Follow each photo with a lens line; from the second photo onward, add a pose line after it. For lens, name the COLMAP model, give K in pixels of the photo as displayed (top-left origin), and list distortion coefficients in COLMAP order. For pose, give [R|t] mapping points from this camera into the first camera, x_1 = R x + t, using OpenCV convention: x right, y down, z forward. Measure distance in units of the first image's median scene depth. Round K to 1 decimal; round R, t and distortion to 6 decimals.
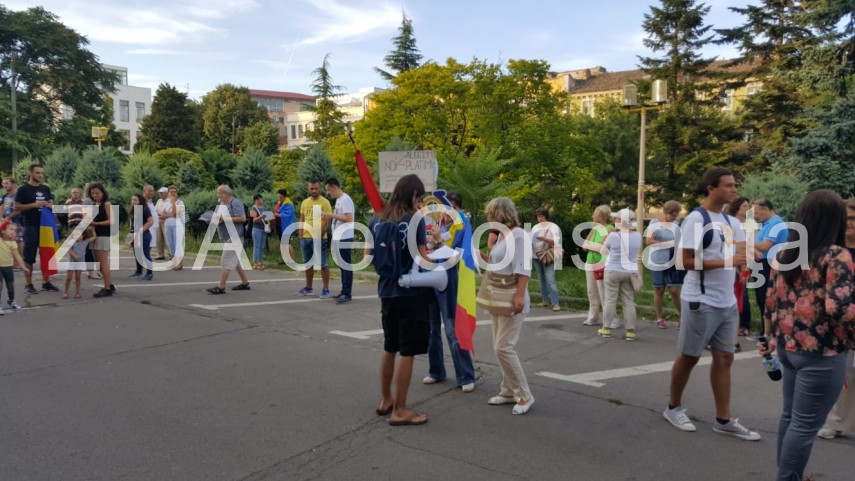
lens RADIAL K [[618.9, 0, 427.5], [0, 618.9, 240.5], [0, 0, 1]] dist [0.105349, -0.135486]
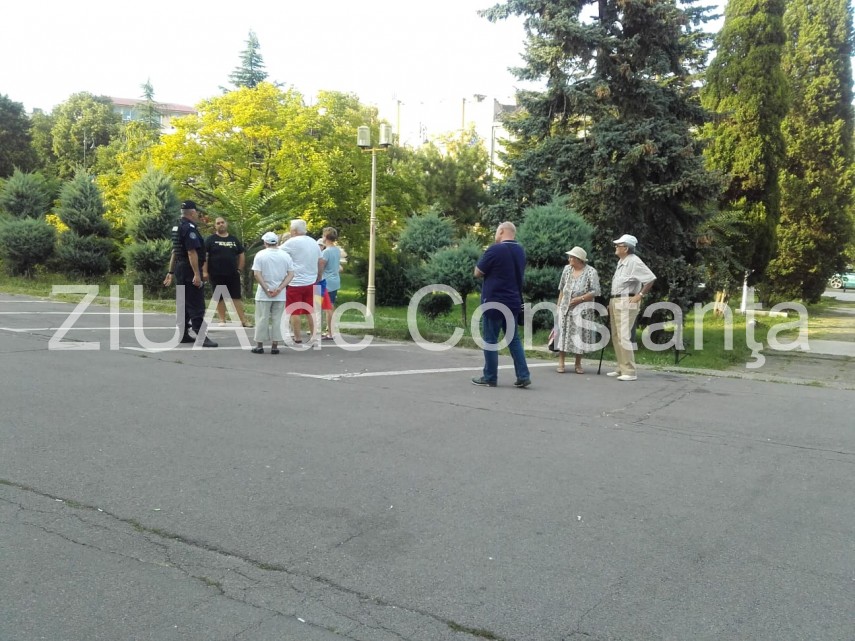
lens RADIAL K [[756.5, 0, 428.9], [0, 756.5, 344.3], [0, 0, 1]] dist [0.077522, -0.121635]
pose [[0.995081, 0.011259, 0.098426, 0.113853], [-0.017421, 0.997926, 0.061976, 0.015817], [-0.097524, -0.063386, 0.993213, -0.122877]]
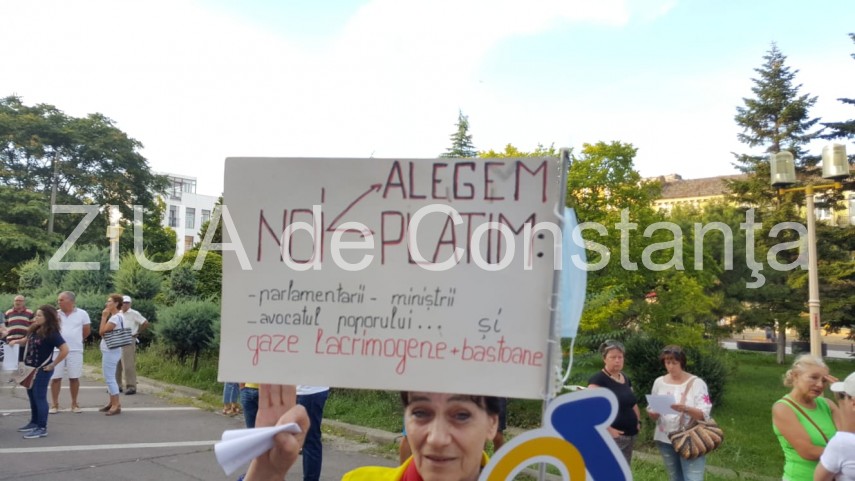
lens RADIAL K [[633.8, 0, 419.5], [0, 633.8, 230.0], [0, 0, 1]] dist [0.109759, -0.159874]
pose [[0.993830, 0.007266, -0.110676, 0.007835], [-0.028057, 0.981868, -0.187479, -0.011733], [0.107307, 0.189428, 0.976014, 0.116880]]
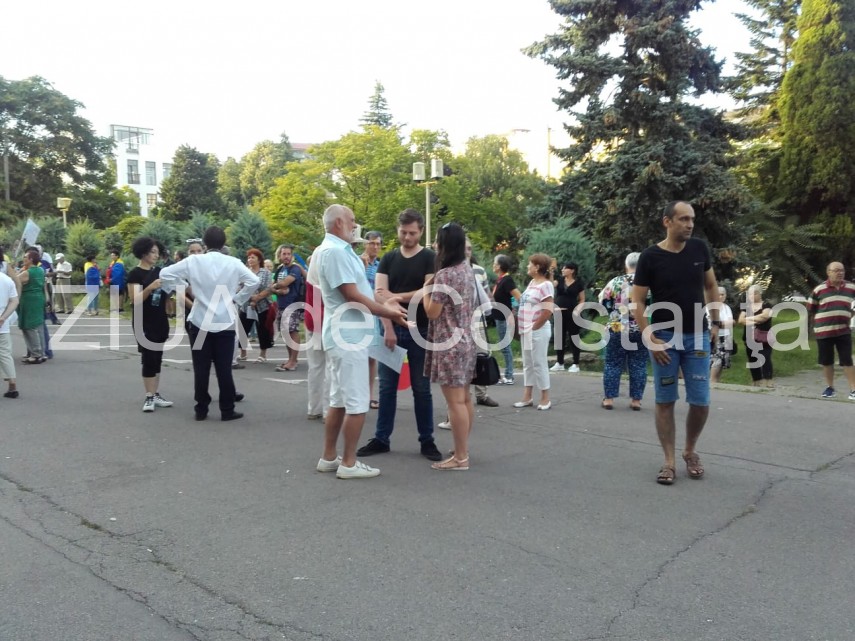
lens RADIAL K [[753.6, 0, 429.2], [0, 753.6, 340.7], [0, 0, 1]] dist [0.086203, -0.156057]
pose [[0.992084, 0.006413, -0.125409, 0.193009], [-0.003093, 0.999640, 0.026656, 0.018655], [0.125535, -0.026057, 0.991747, -0.155948]]
